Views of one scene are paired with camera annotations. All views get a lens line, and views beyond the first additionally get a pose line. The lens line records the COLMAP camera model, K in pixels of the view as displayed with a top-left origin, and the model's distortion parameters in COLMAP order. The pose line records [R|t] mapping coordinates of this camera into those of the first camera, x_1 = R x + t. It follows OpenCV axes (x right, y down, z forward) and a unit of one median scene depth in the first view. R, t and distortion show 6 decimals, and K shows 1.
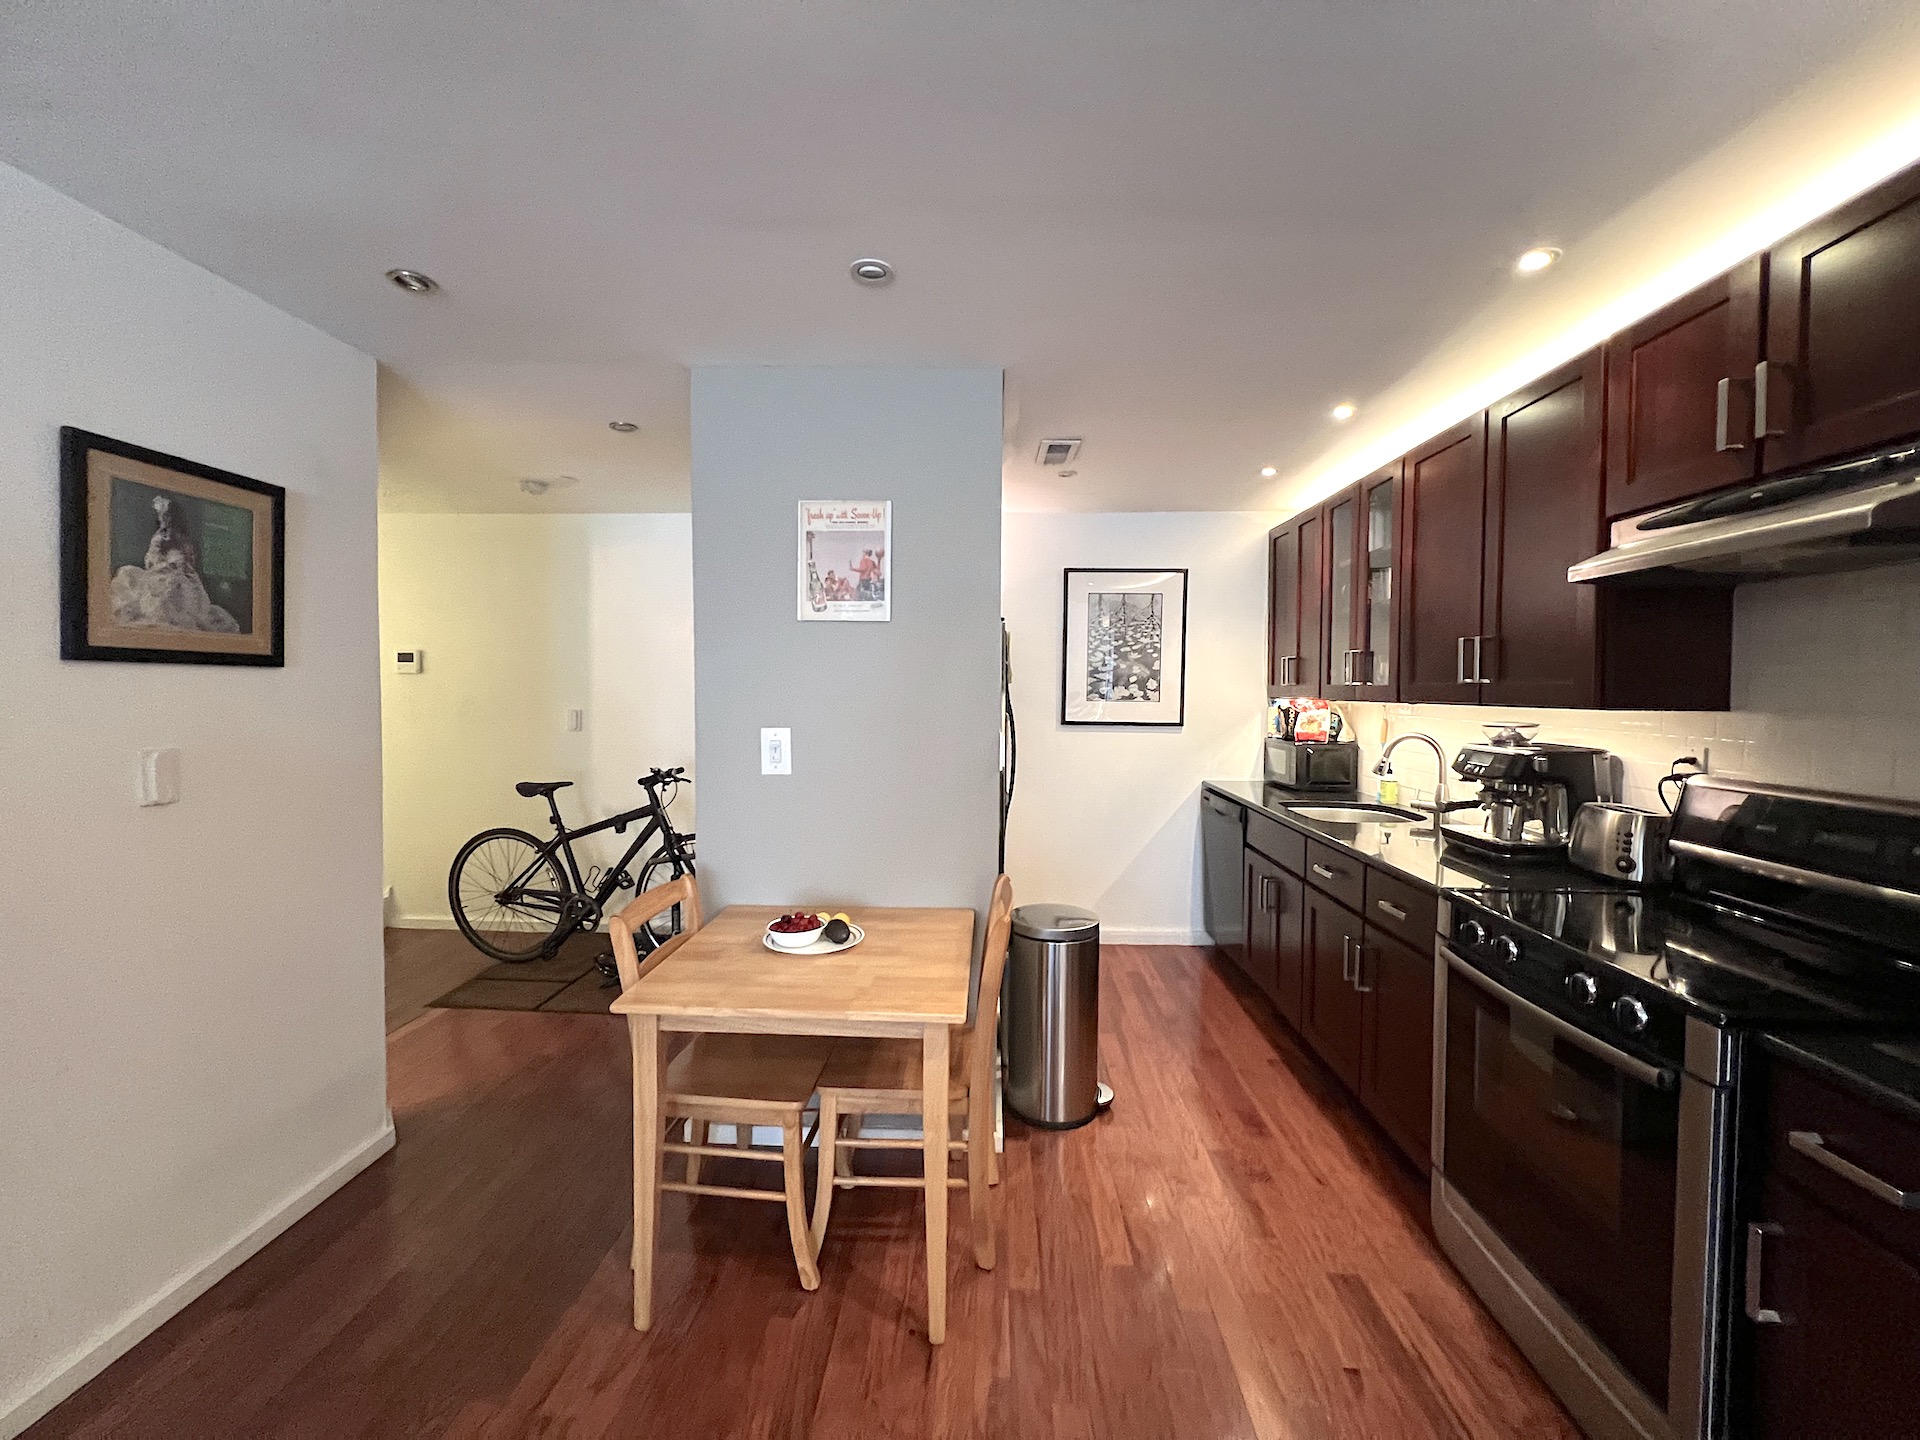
lens RADIAL K [[772.6, 0, 960.0], [0, 772.6, 720.0], [0, 0, 1]] dist [-0.001301, -0.000151]
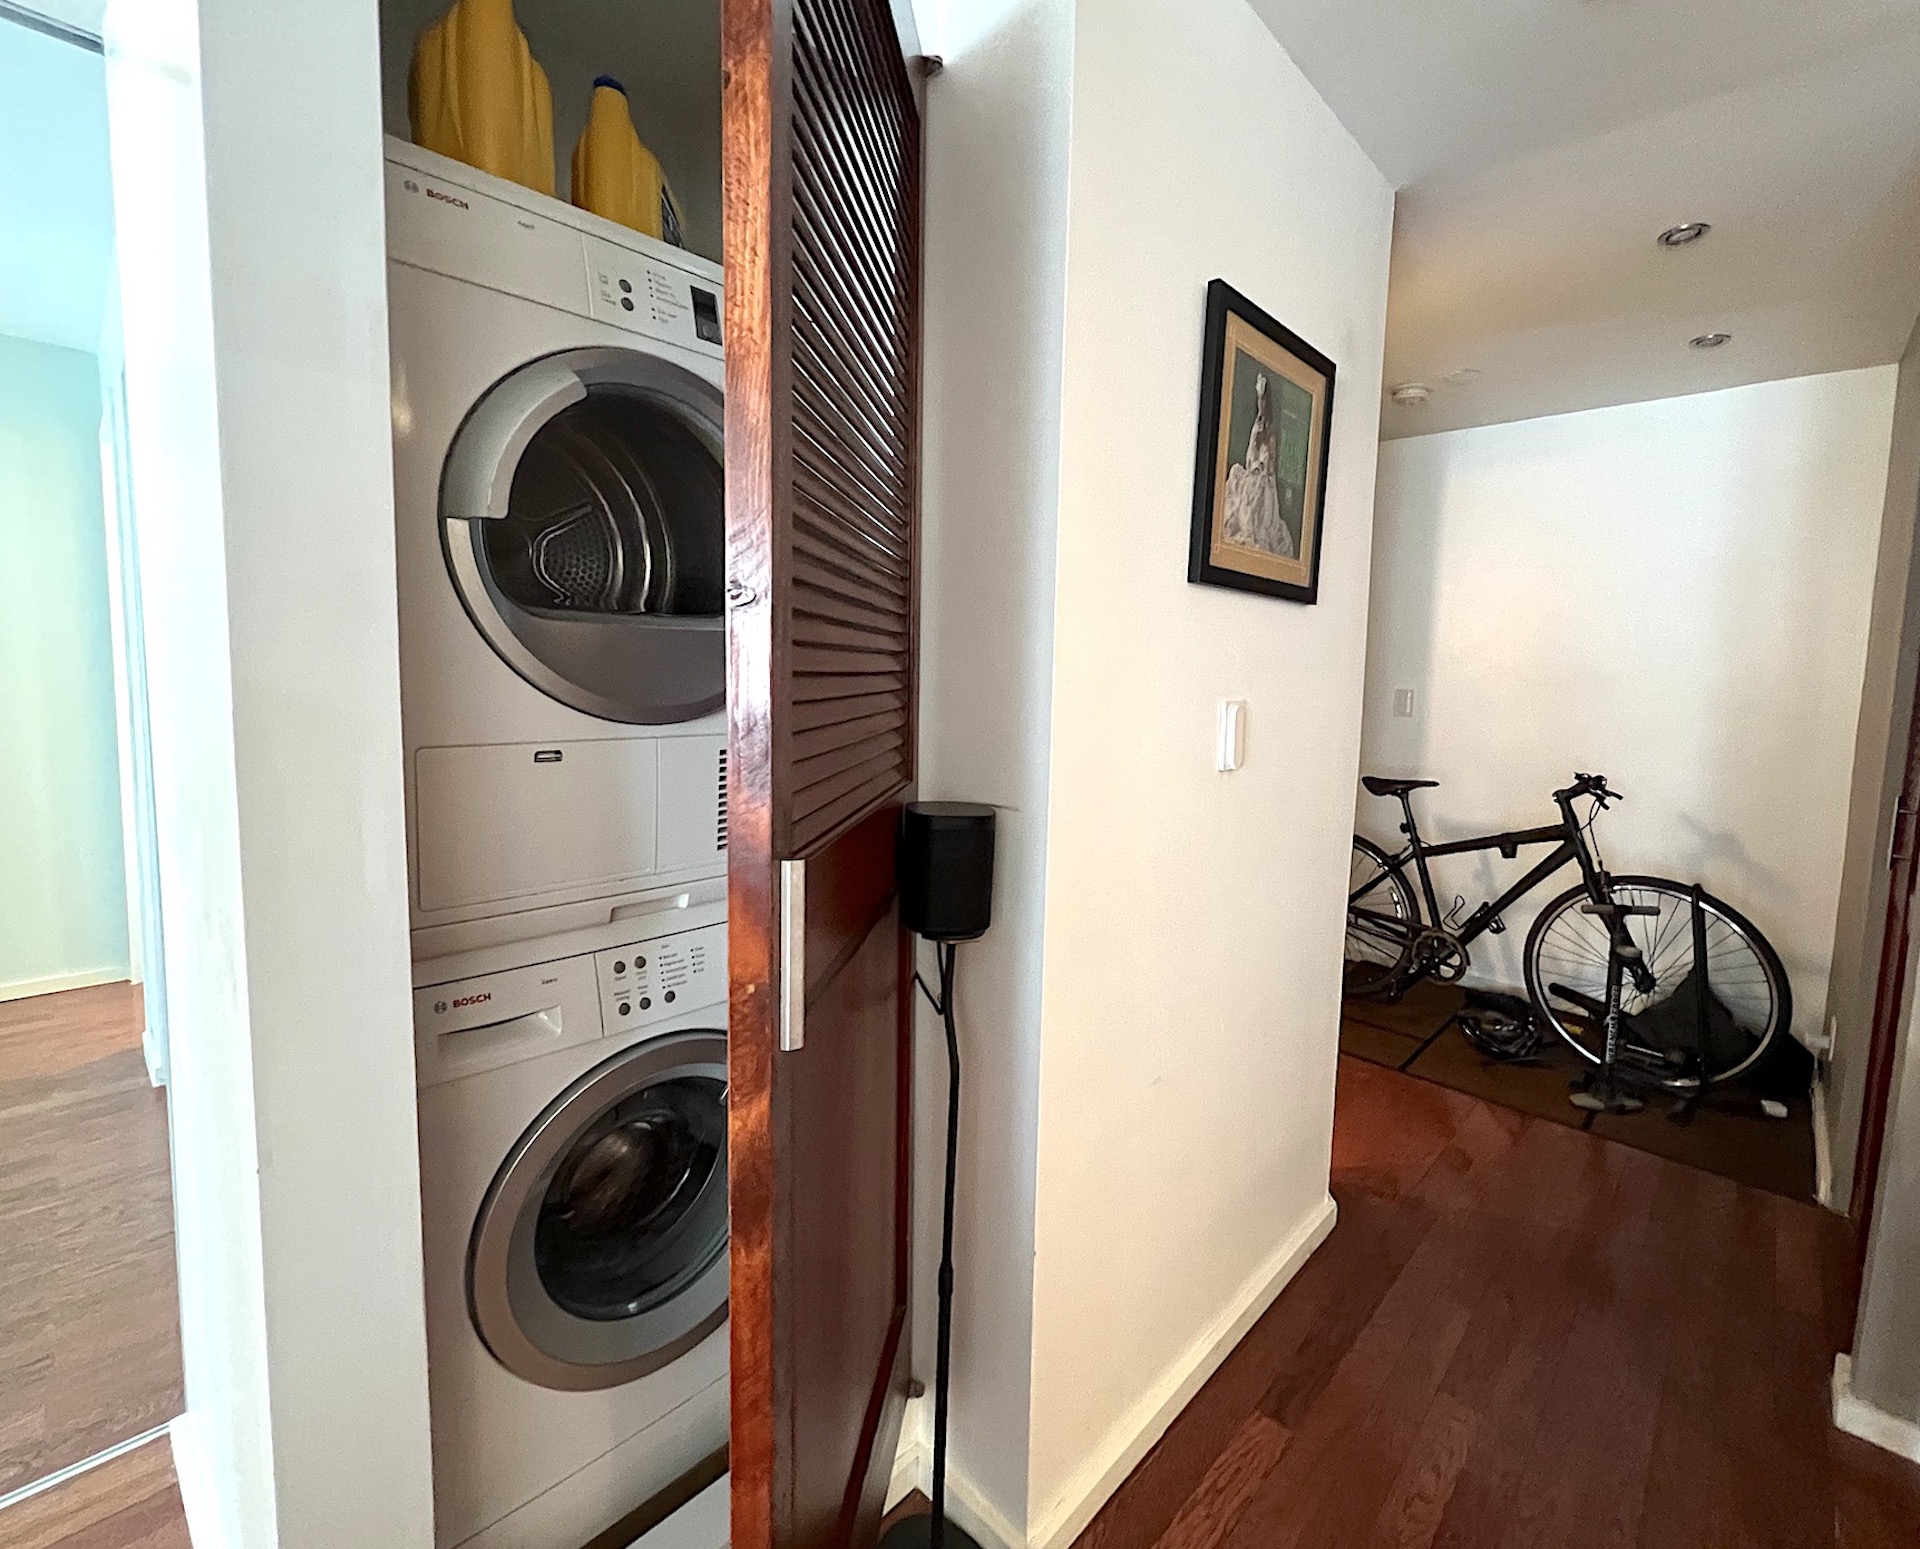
lens RADIAL K [[864.2, 0, 1012.0], [0, 864.2, 751.2], [0, 0, 1]] dist [-0.000768, -0.000066]
pose [[0.775560, 0.071100, -0.627257, -0.298474], [-0.046988, 0.997383, 0.054956, 0.023360], [0.629523, -0.013148, 0.776871, 0.074328]]
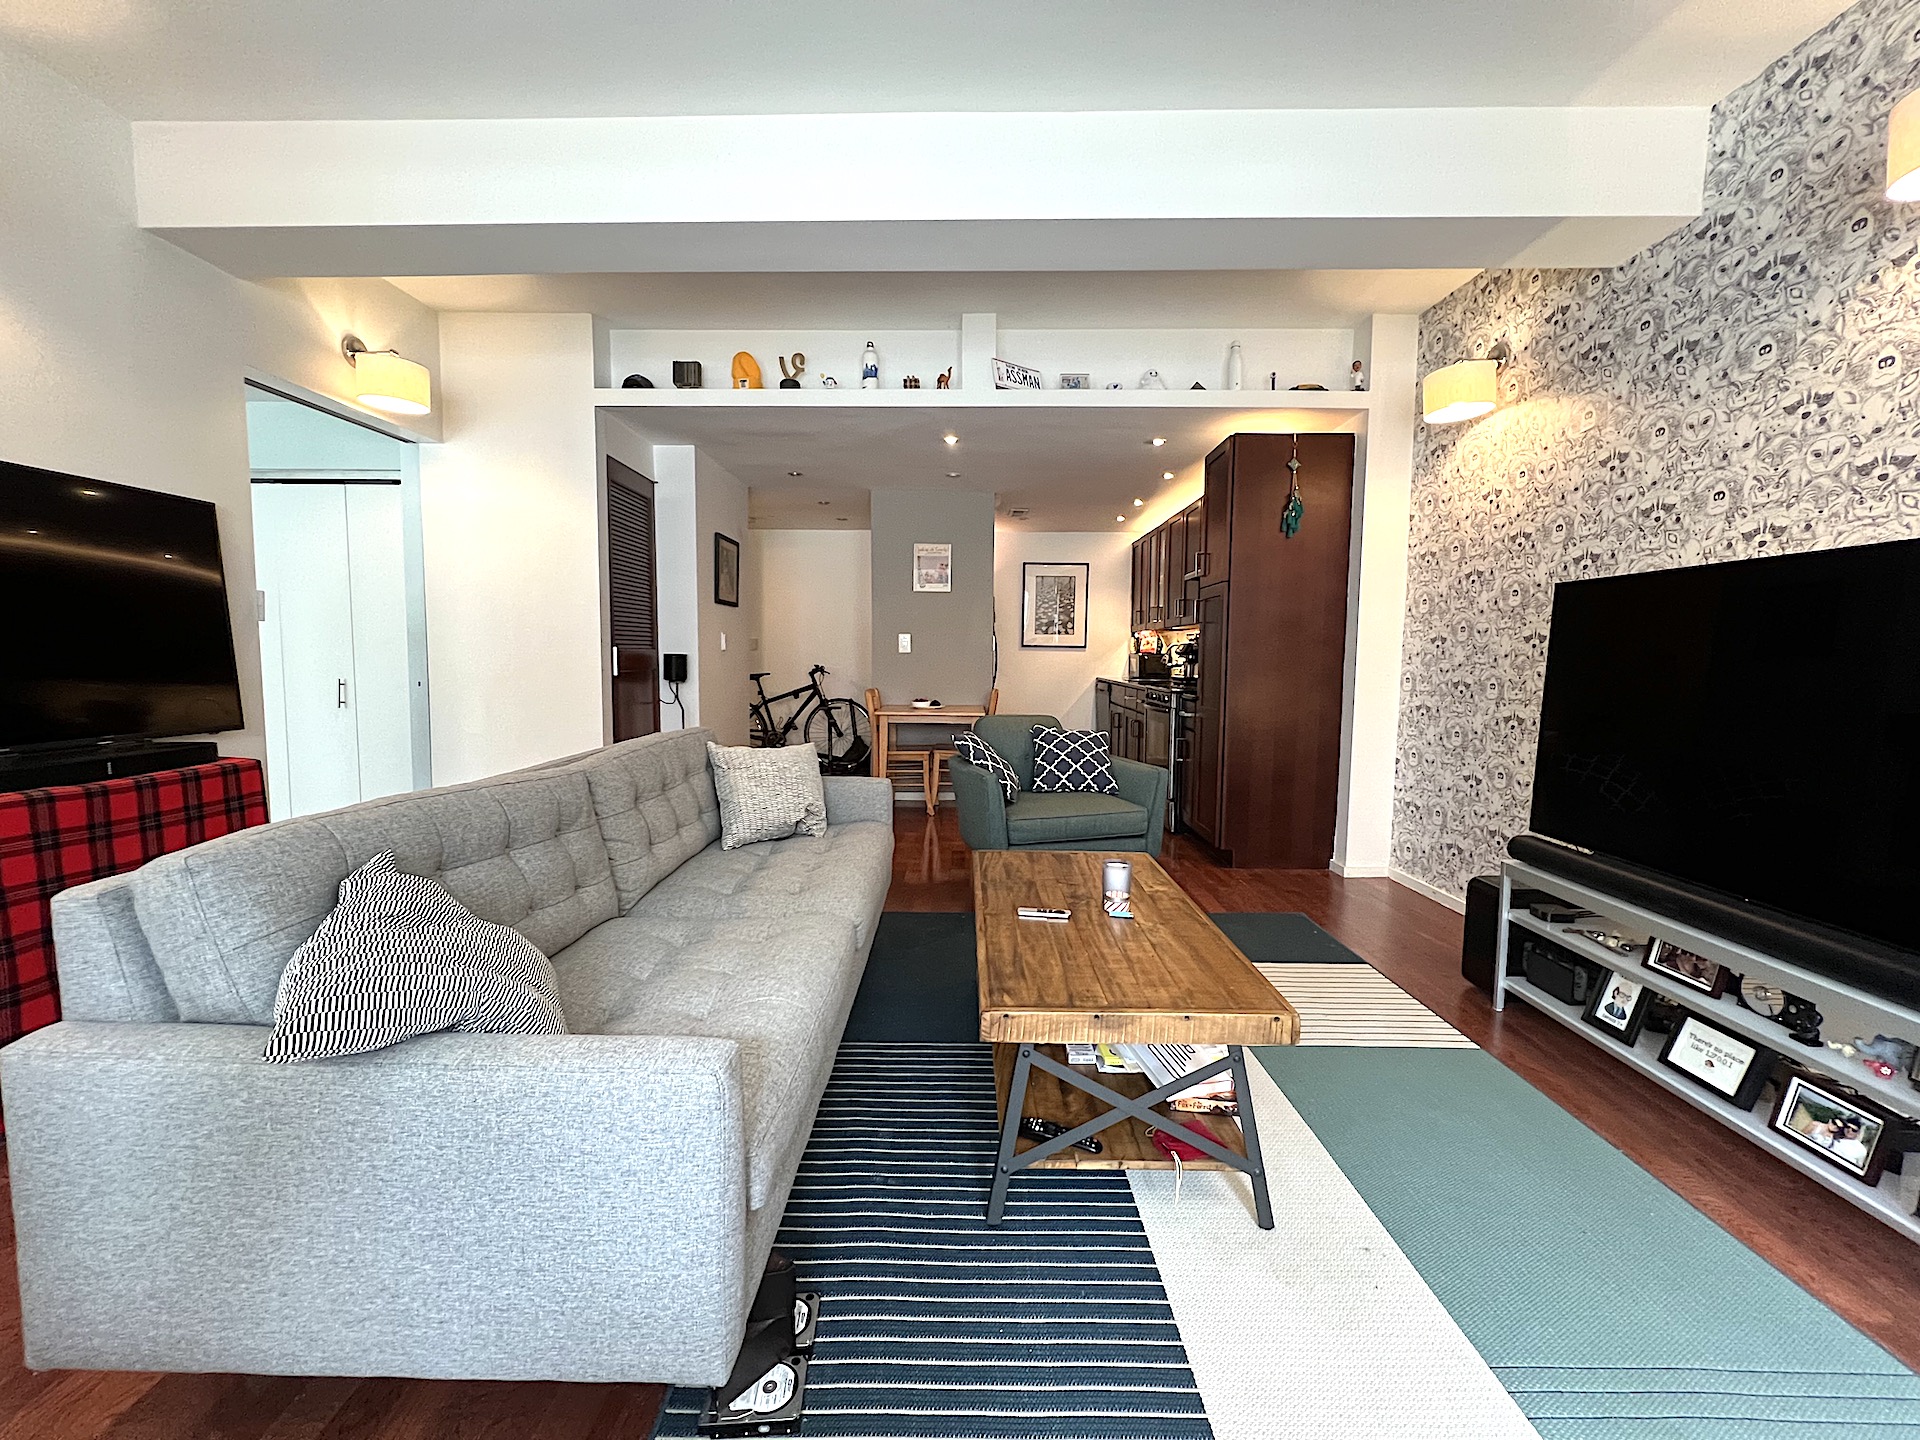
lens RADIAL K [[772.6, 0, 960.0], [0, 772.6, 720.0], [0, 0, 1]] dist [-0.001301, -0.000151]
pose [[0.999458, -0.000725, 0.032898, -0.088284], [-0.000629, 0.999154, 0.041113, 0.119228], [-0.032900, -0.041112, 0.998613, -0.974435]]
